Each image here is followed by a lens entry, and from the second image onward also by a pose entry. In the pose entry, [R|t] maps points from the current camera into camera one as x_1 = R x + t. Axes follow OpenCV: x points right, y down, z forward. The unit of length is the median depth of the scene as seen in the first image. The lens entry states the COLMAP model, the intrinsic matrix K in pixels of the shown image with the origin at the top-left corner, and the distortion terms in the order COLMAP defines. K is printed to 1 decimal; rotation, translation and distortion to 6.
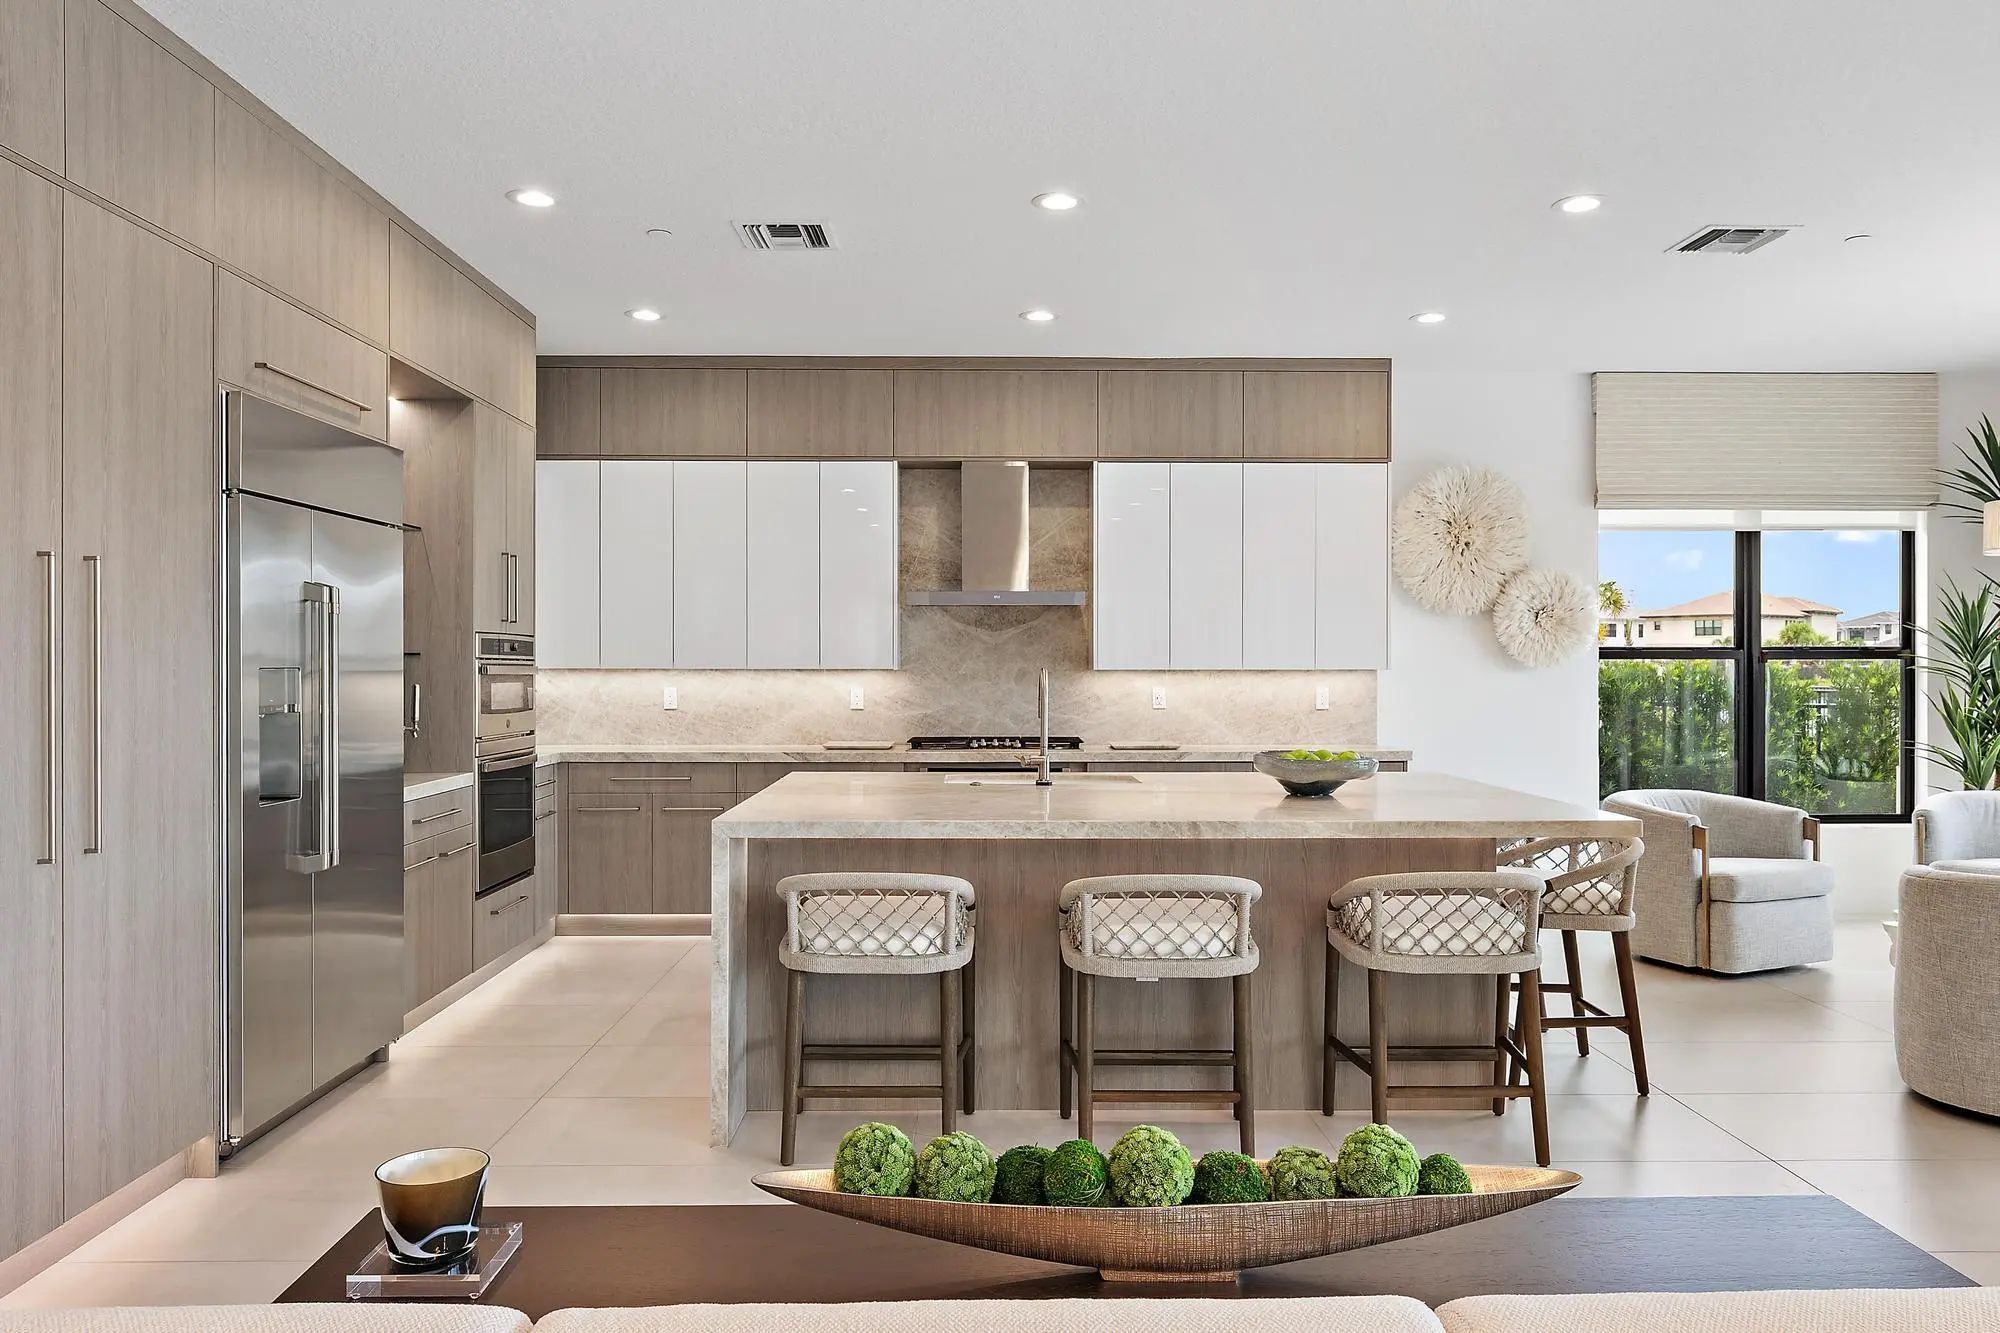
lens RADIAL K [[1392.1, 0, 1000.0], [0, 1392.1, 666.5], [0, 0, 1]] dist [-0.000507, 0.000255]
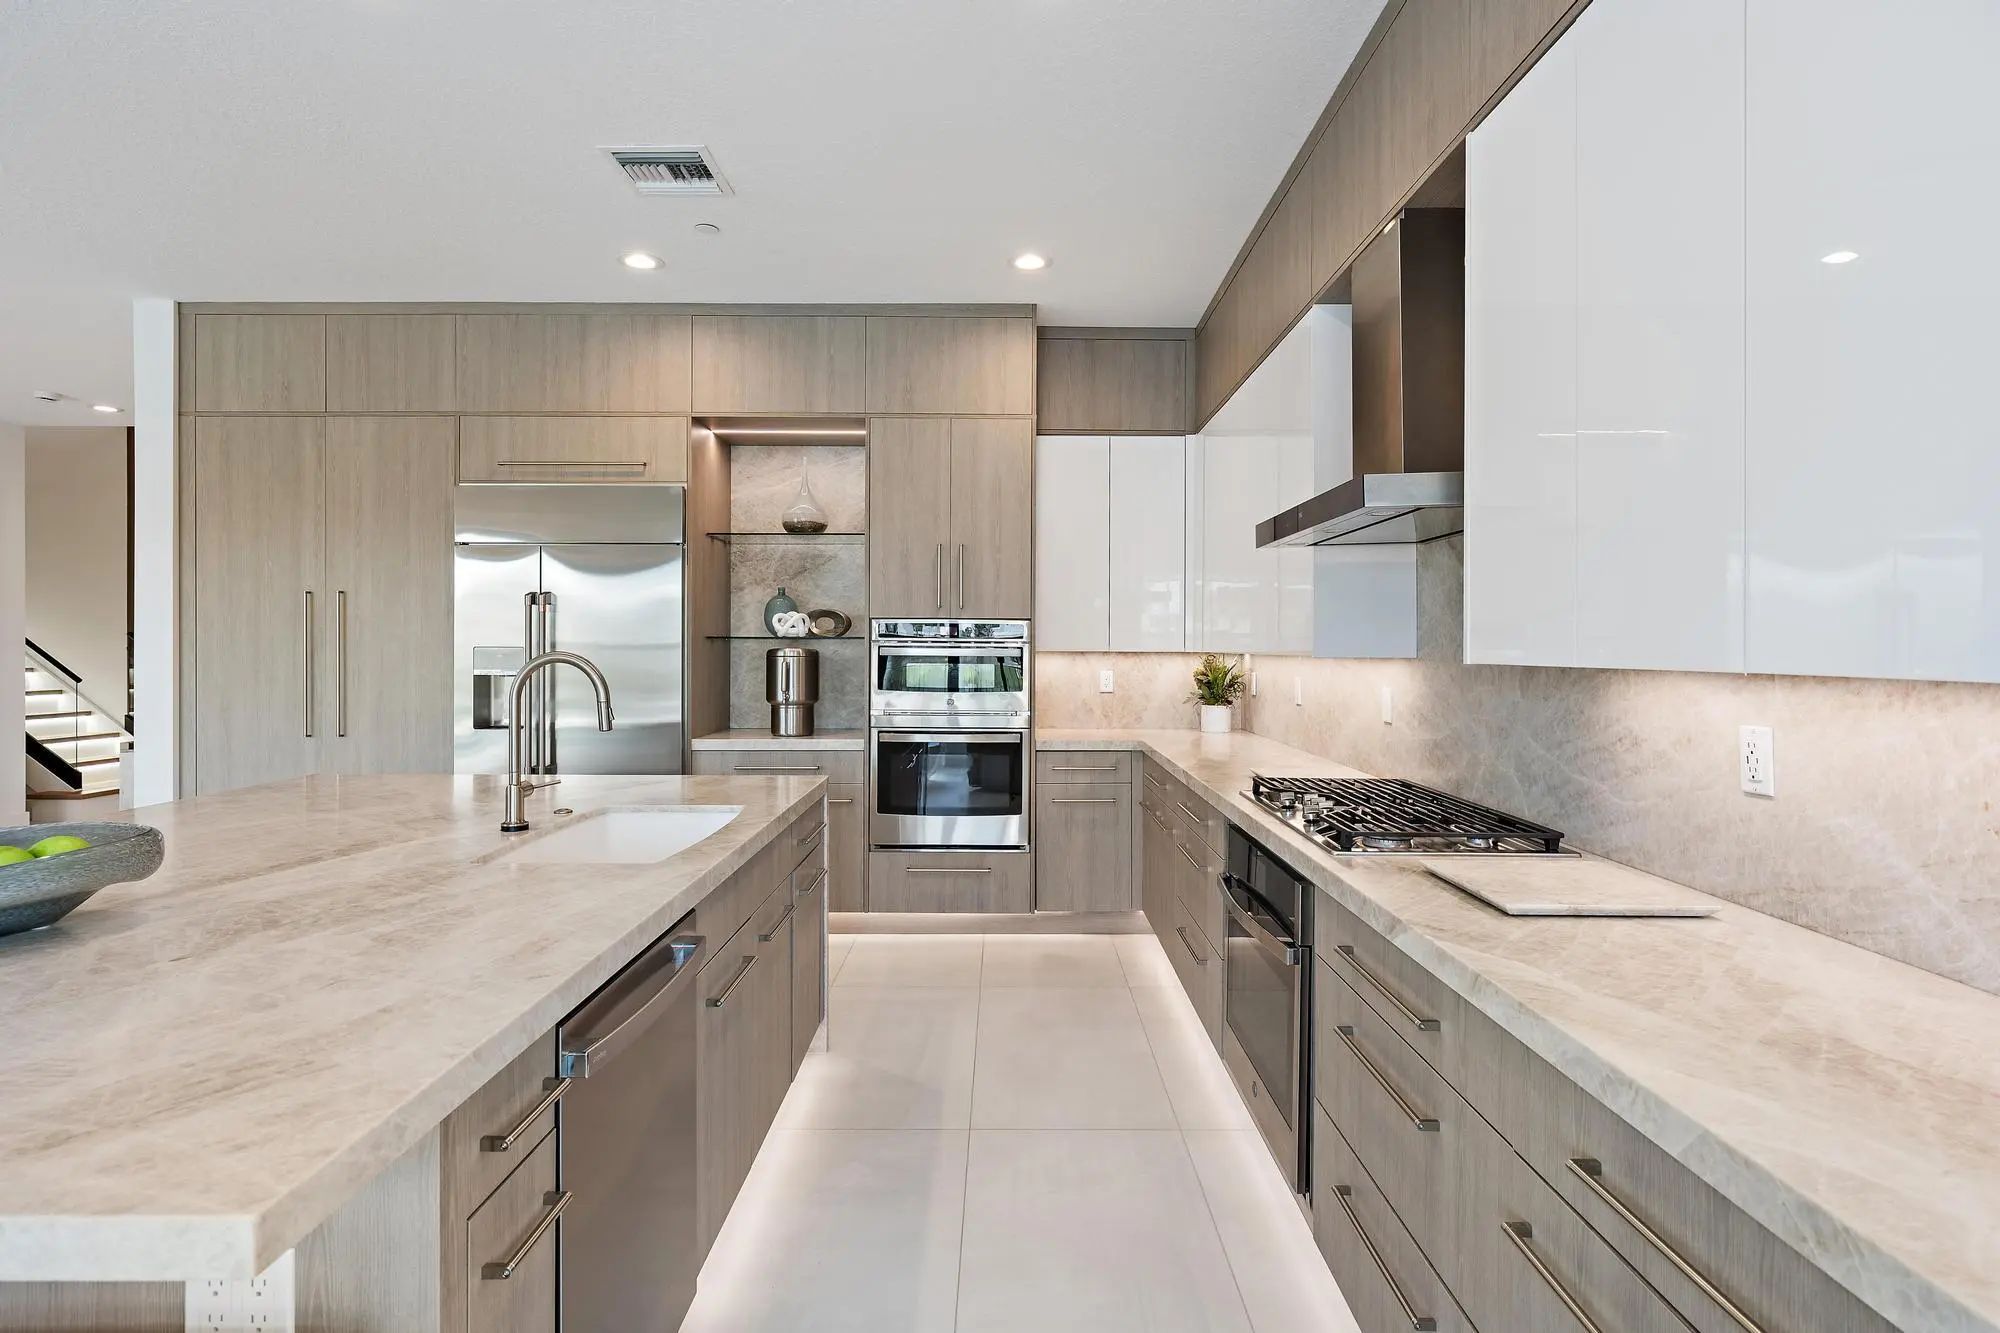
lens RADIAL K [[1031.2, 0, 995.6], [0, 1031.2, 656.4], [0, 0, 1]] dist [0.001332, 0.000505]
pose [[-0.024262, 0.010776, -0.999648, 0.366988], [-0.006367, 0.999920, 0.010933, -0.002403], [0.999685, 0.006630, -0.024192, 0.872762]]
